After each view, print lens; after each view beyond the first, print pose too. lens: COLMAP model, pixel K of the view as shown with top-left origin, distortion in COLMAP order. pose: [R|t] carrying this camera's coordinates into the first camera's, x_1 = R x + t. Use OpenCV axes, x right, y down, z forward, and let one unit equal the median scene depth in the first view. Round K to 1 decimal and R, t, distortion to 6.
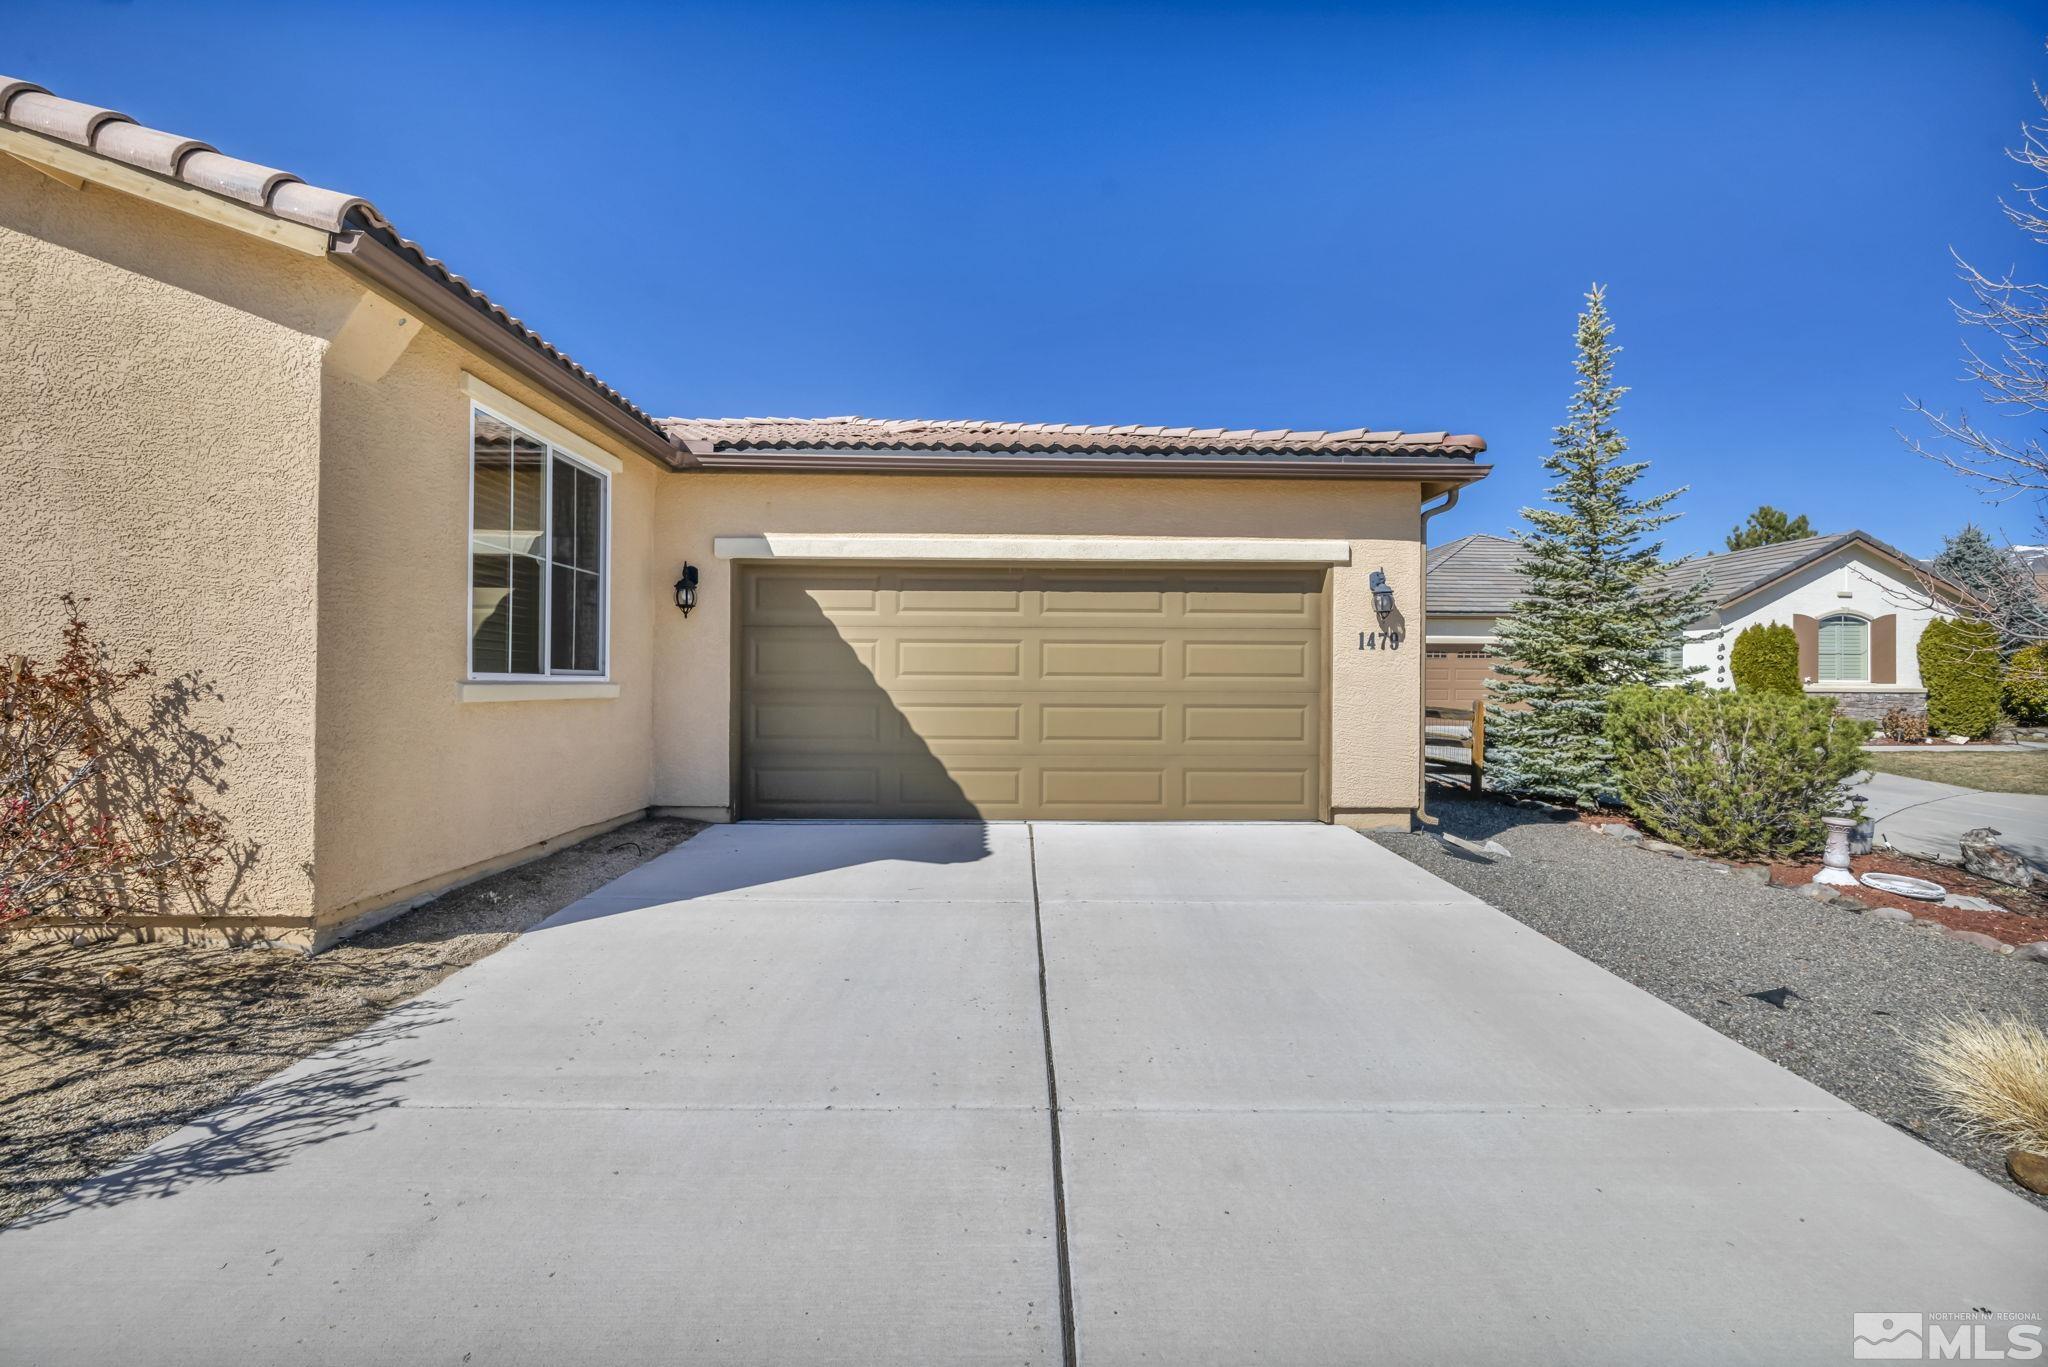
lens RADIAL K [[820.7, 0, 1030.1], [0, 820.7, 678.7], [0, 0, 1]] dist [0.002742, -0.000063]
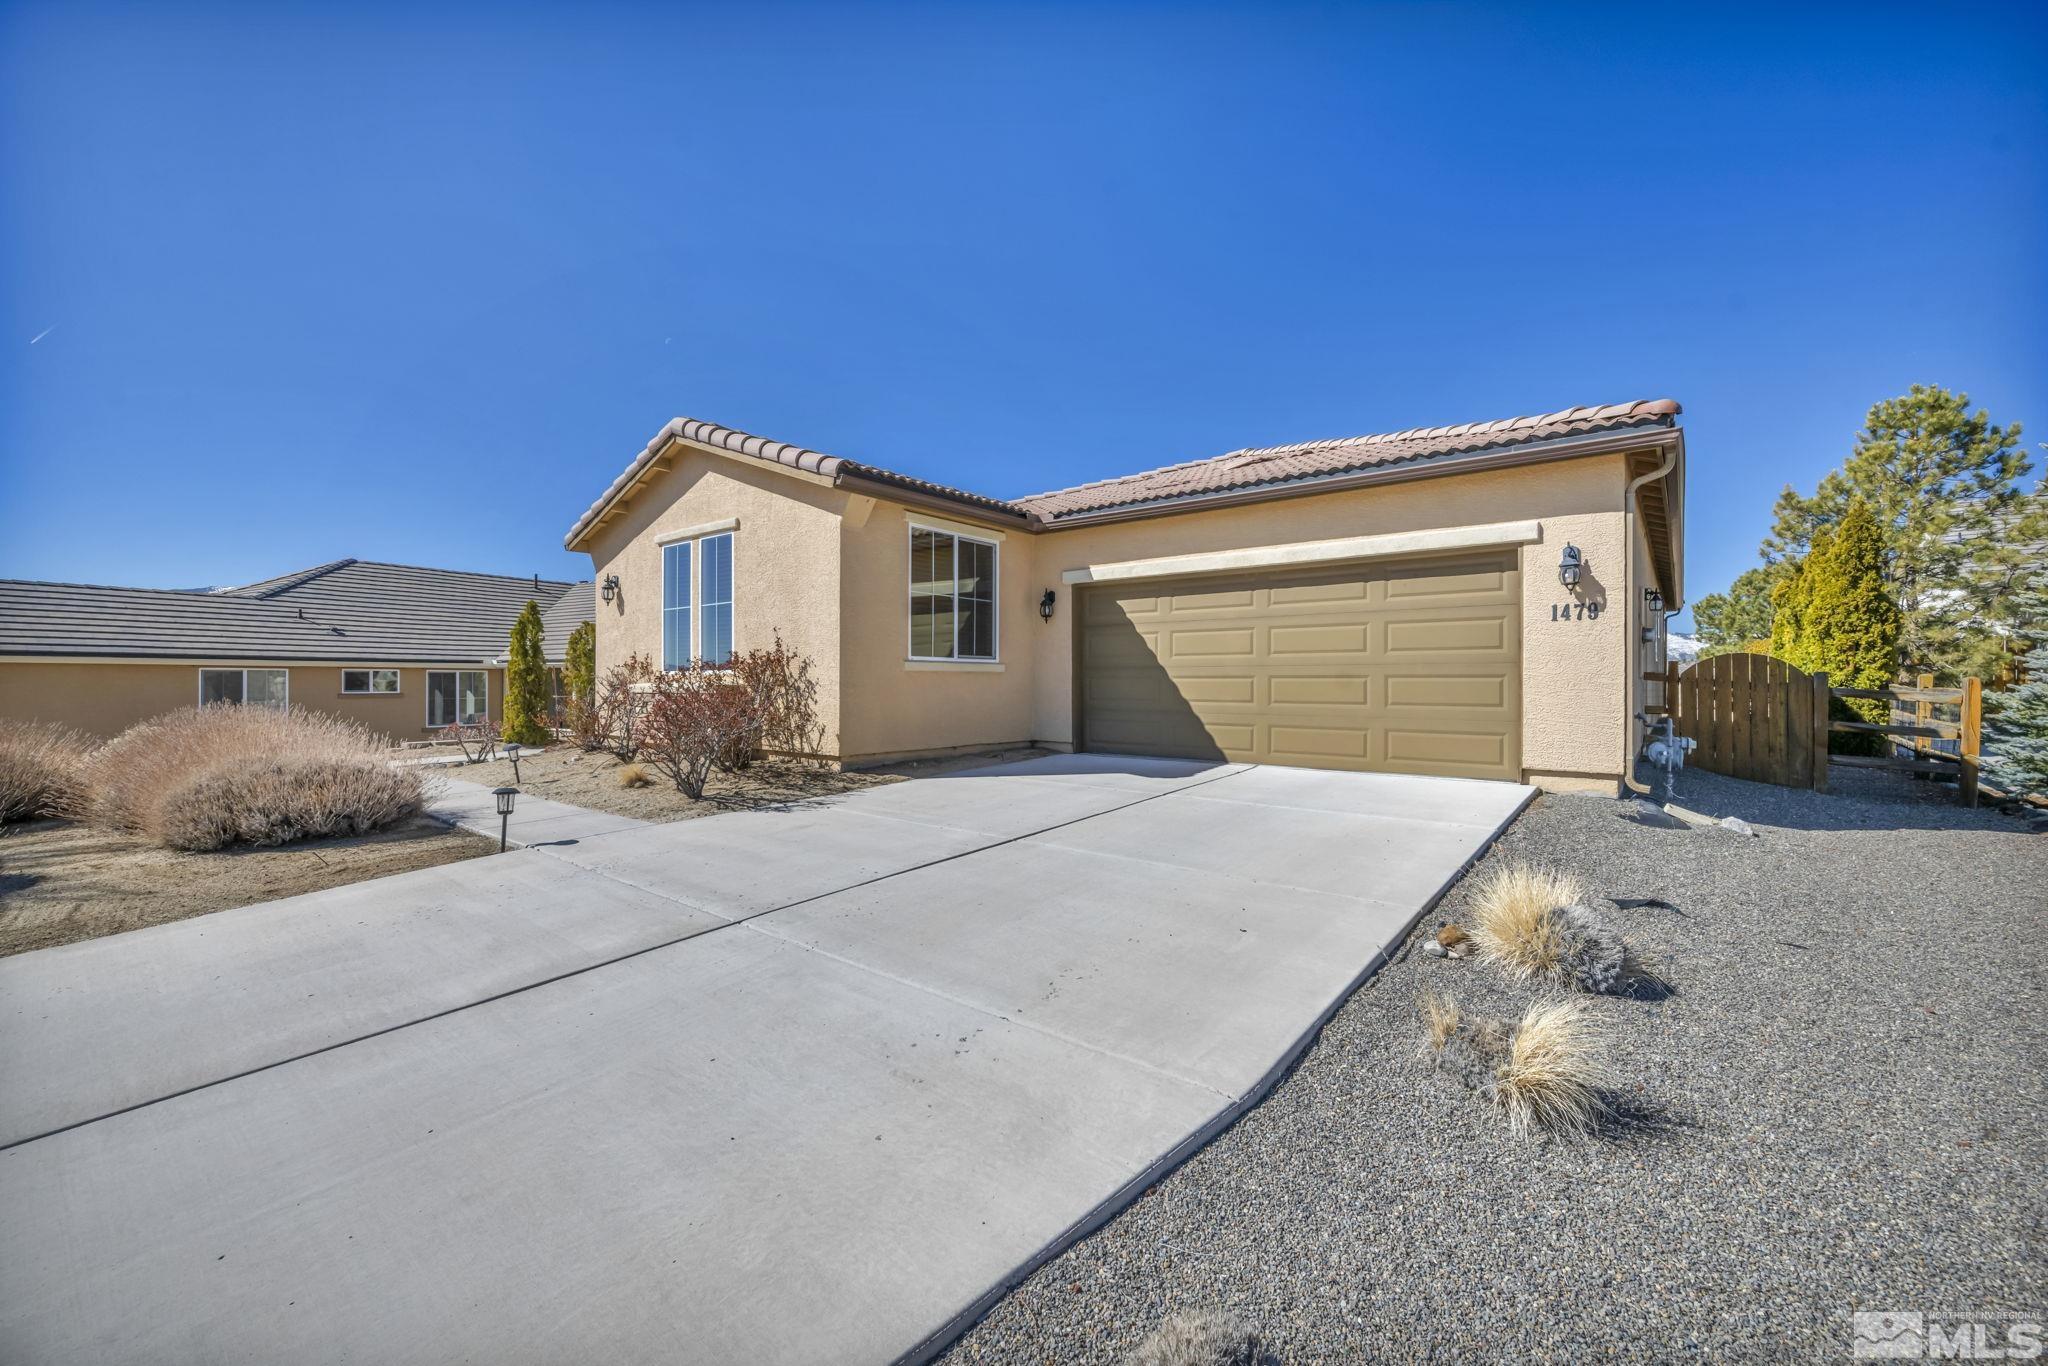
lens RADIAL K [[810.4, 0, 1017.1], [0, 810.4, 683.6], [0, 0, 1]] dist [0.000305, -0.000023]
pose [[0.763493, -0.002437, -0.645812, 0.562443], [0.006377, 0.999973, 0.003767, 0.037505], [0.645785, -0.006994, 0.763488, -0.252078]]
